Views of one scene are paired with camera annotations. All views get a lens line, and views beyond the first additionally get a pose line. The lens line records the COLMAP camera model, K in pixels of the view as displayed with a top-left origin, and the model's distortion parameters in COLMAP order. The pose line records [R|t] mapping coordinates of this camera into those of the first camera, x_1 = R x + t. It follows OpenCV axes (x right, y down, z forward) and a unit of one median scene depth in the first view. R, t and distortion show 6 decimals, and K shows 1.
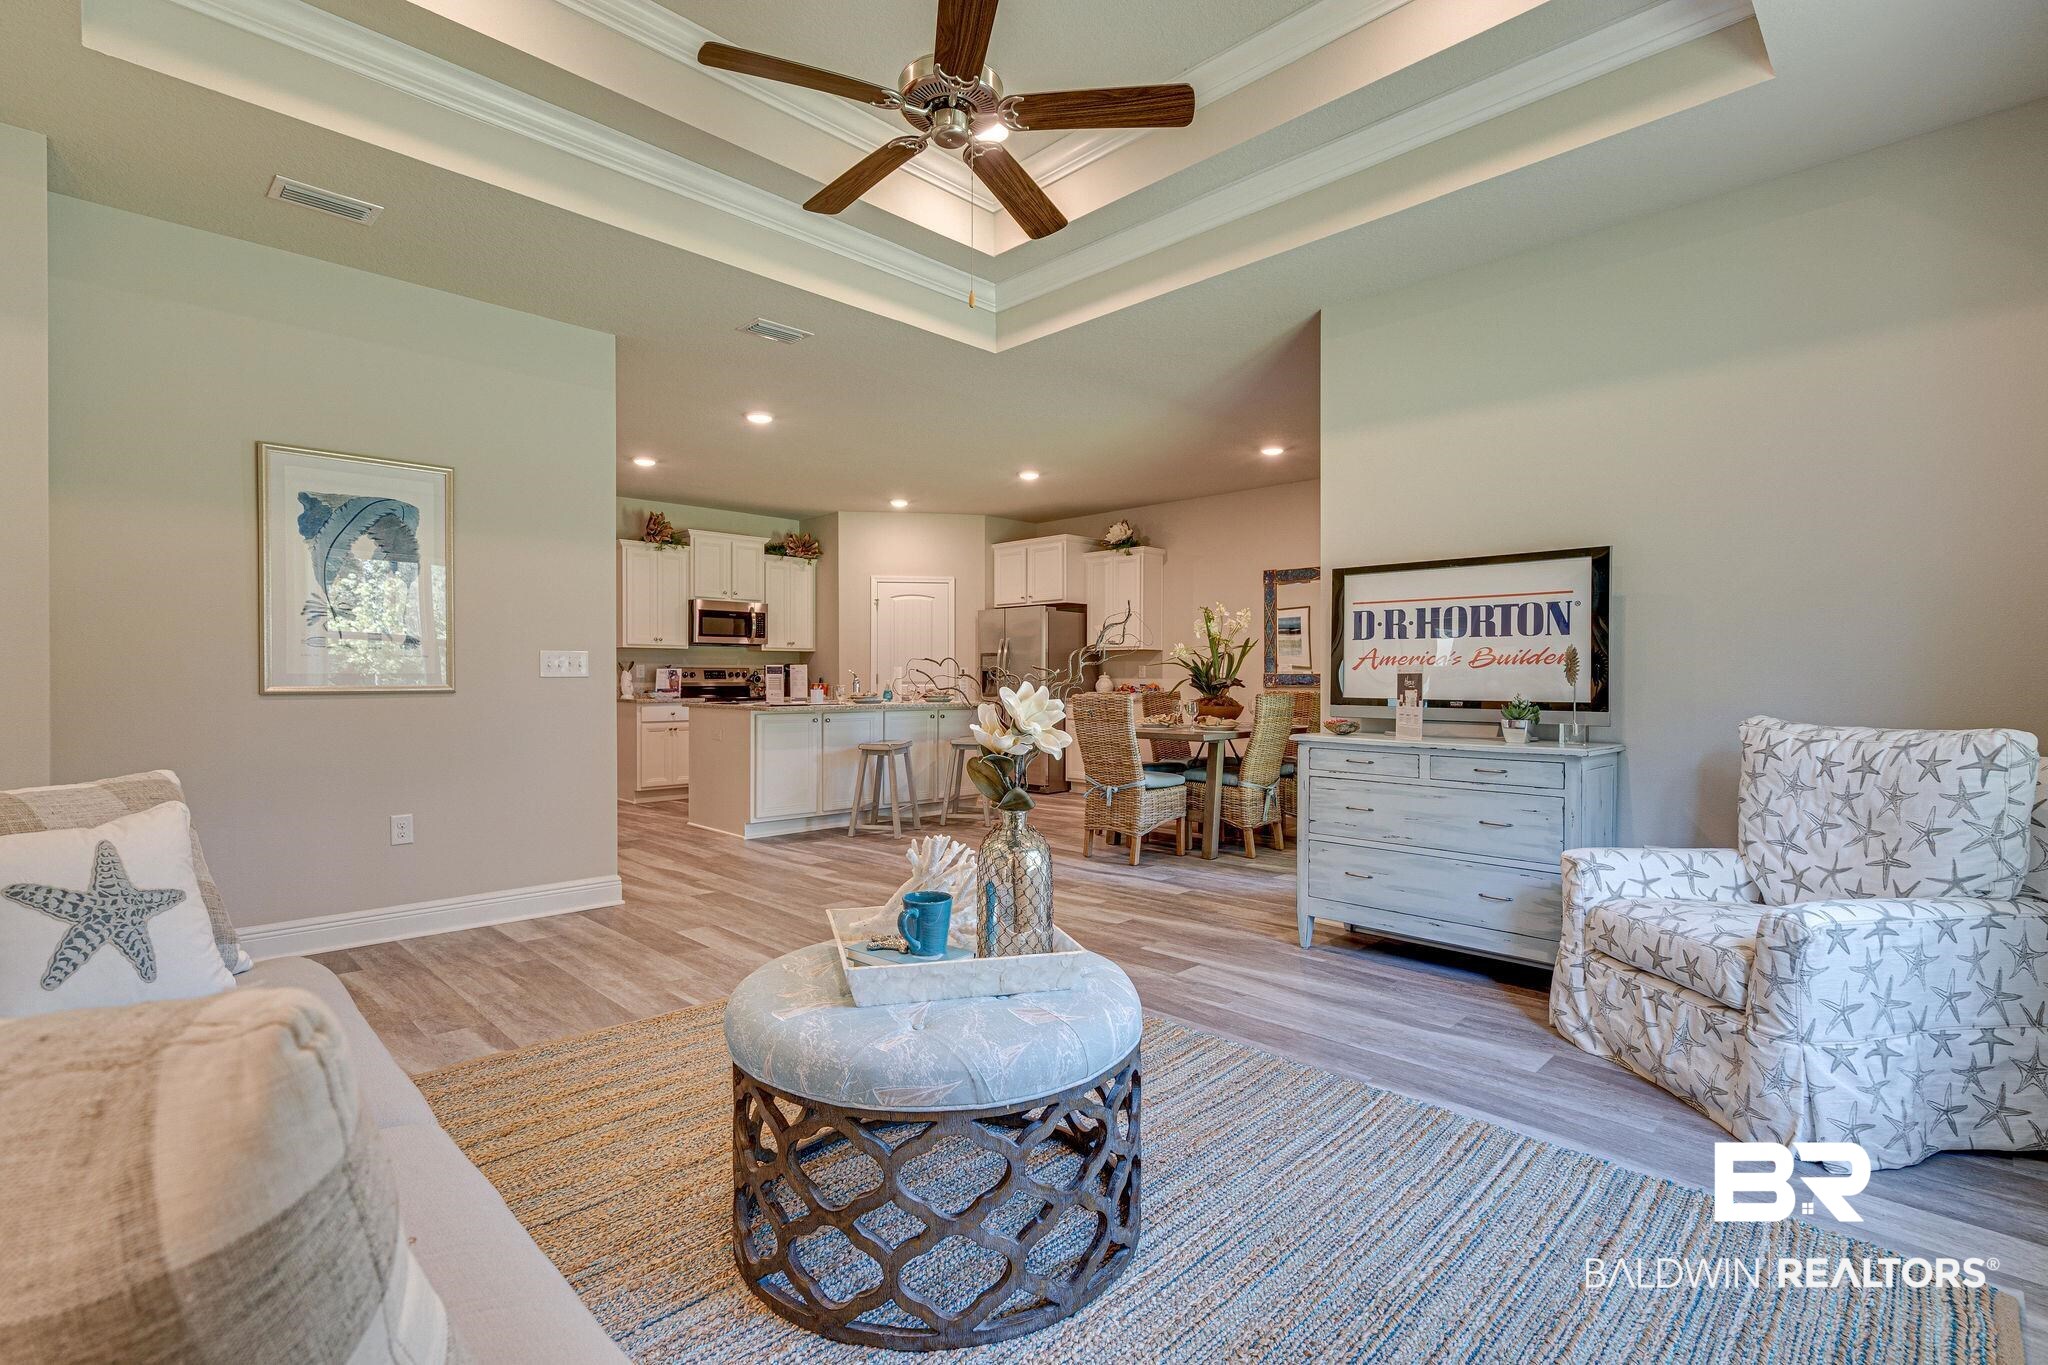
lens RADIAL K [[932.4, 0, 1016.4], [0, 932.4, 684.9], [0, 0, 1]] dist [-0.000542, 0.000507]
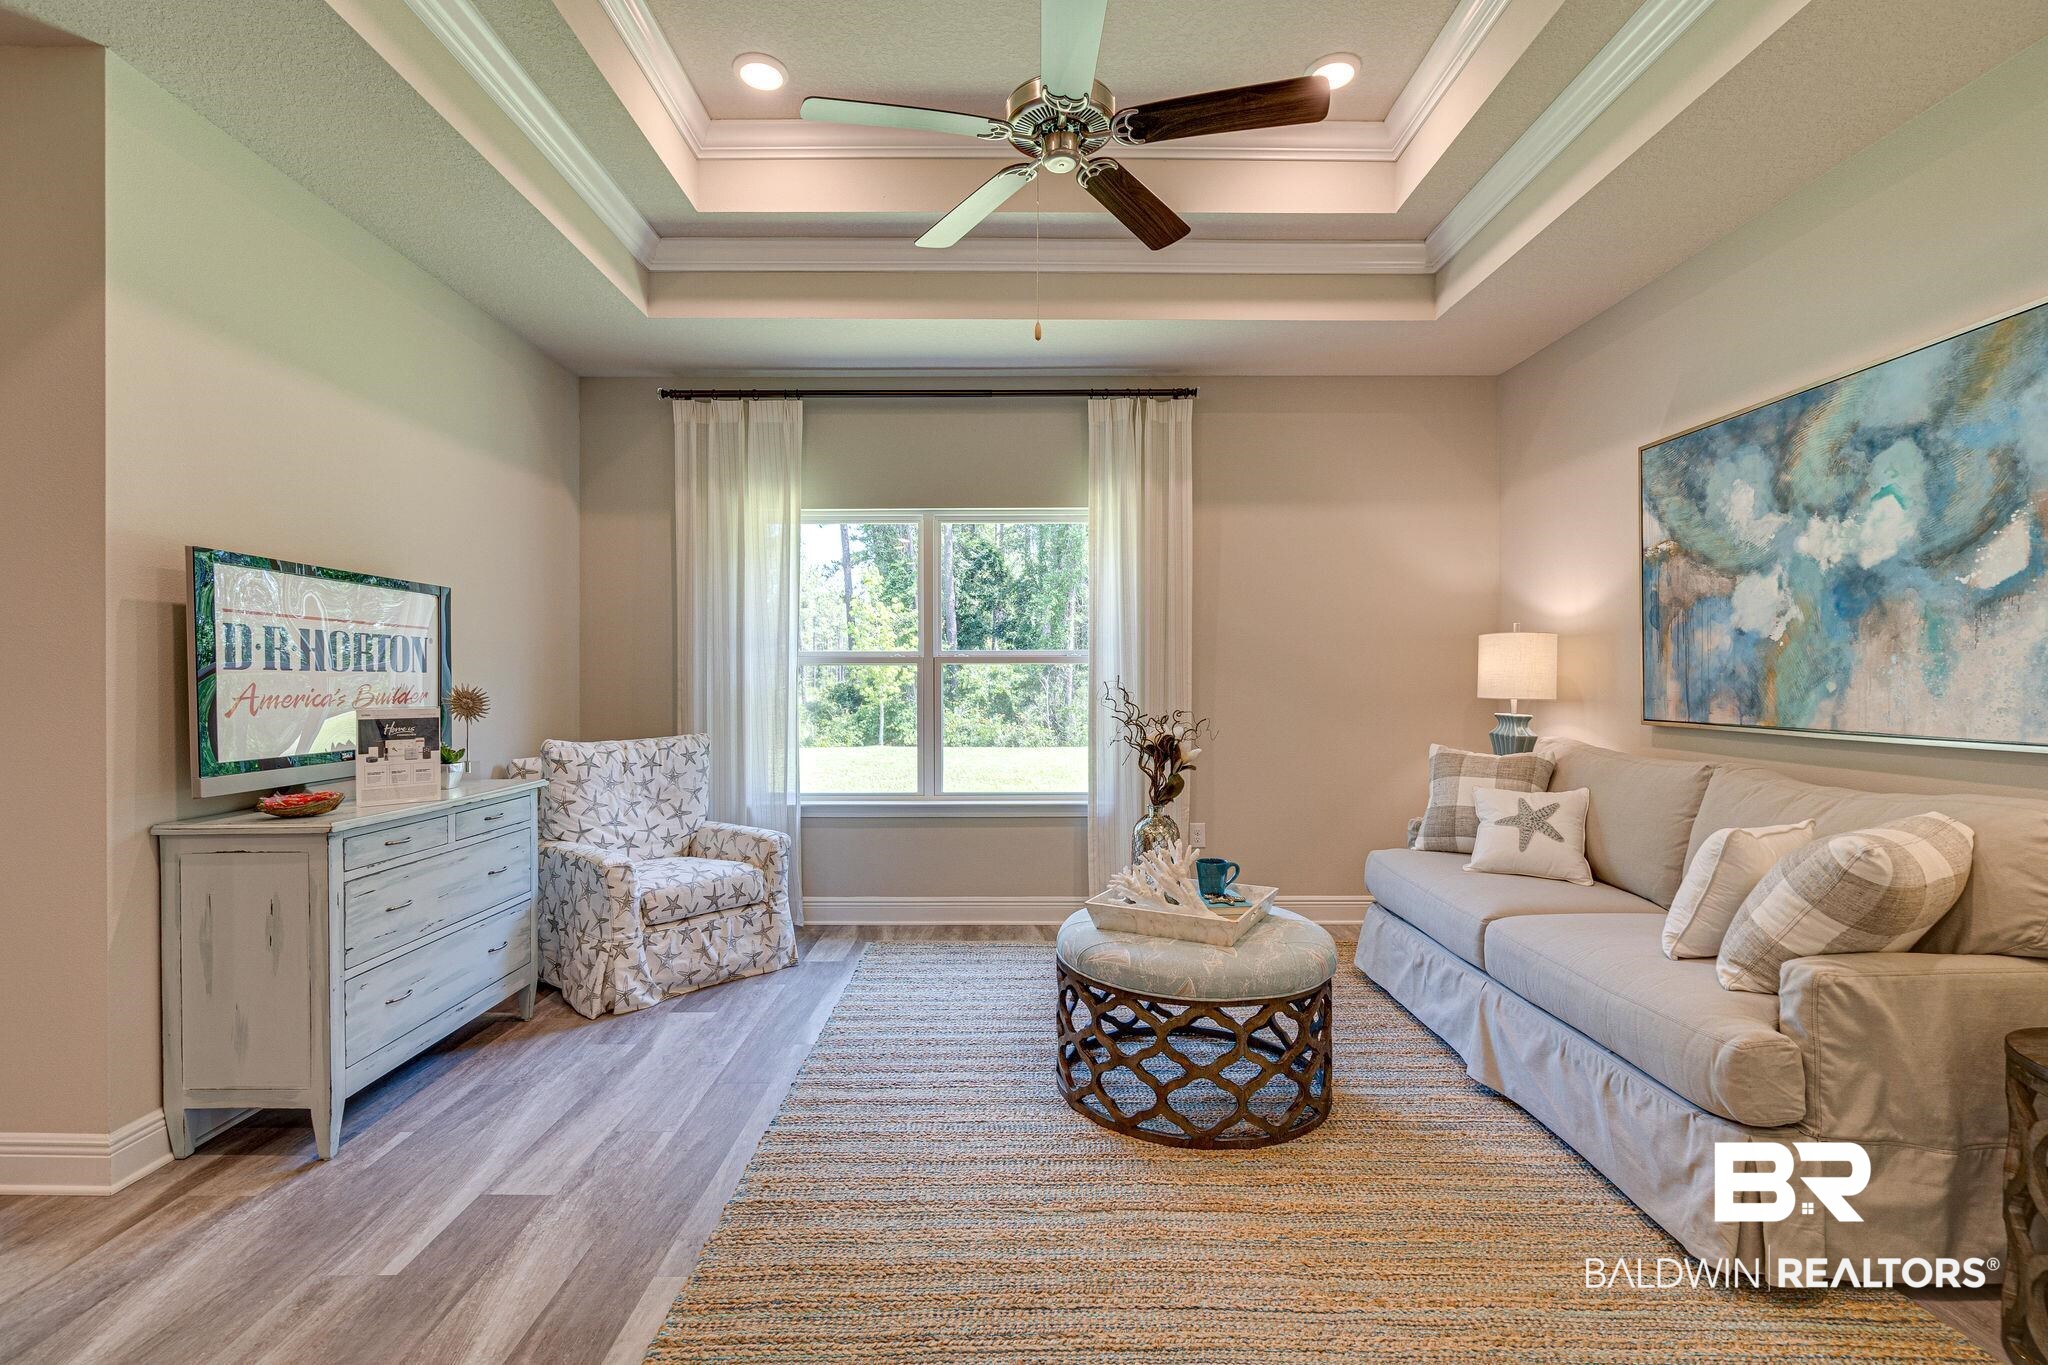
lens RADIAL K [[932.4, 0, 1033.2], [0, 932.4, 680.3], [0, 0, 1]] dist [-0.000542, 0.000507]
pose [[-0.719127, 0.001741, 0.694877, -0.505695], [0.010578, 0.999908, 0.008443, -0.045388], [-0.694798, 0.013422, -0.719079, 1.201581]]
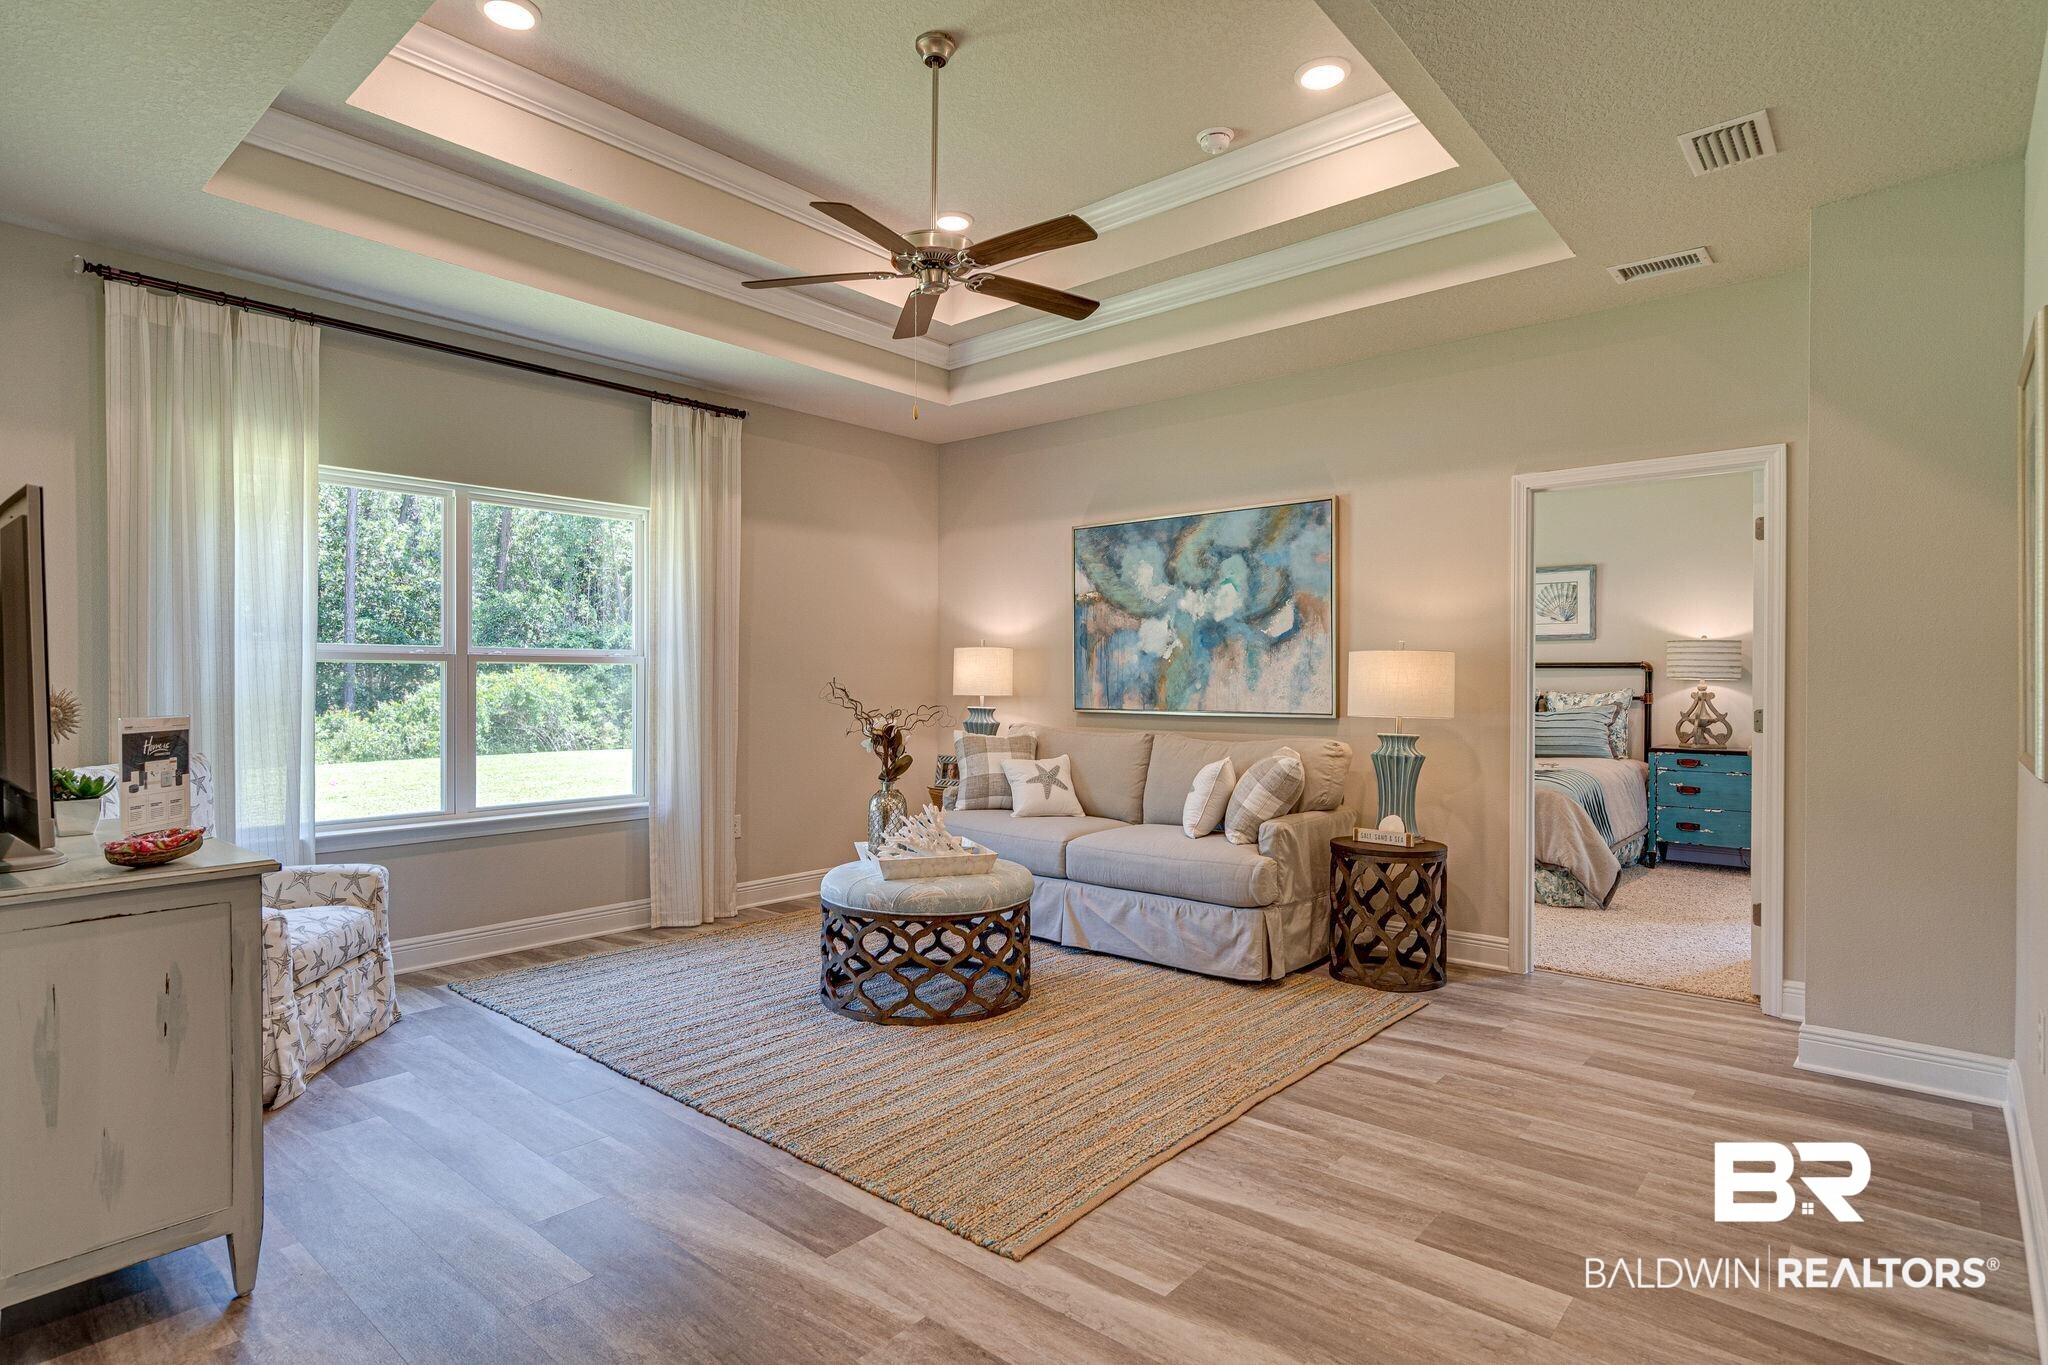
lens RADIAL K [[1036.5, 0, 1022.6], [0, 1036.5, 681.9], [0, 0, 1]] dist [0.003768, 0.001690]
pose [[-0.996803, -0.000126, -0.079895, -0.060020], [-0.001127, 0.999921, 0.012494, -0.051605], [0.079887, 0.012544, -0.996725, 1.692754]]
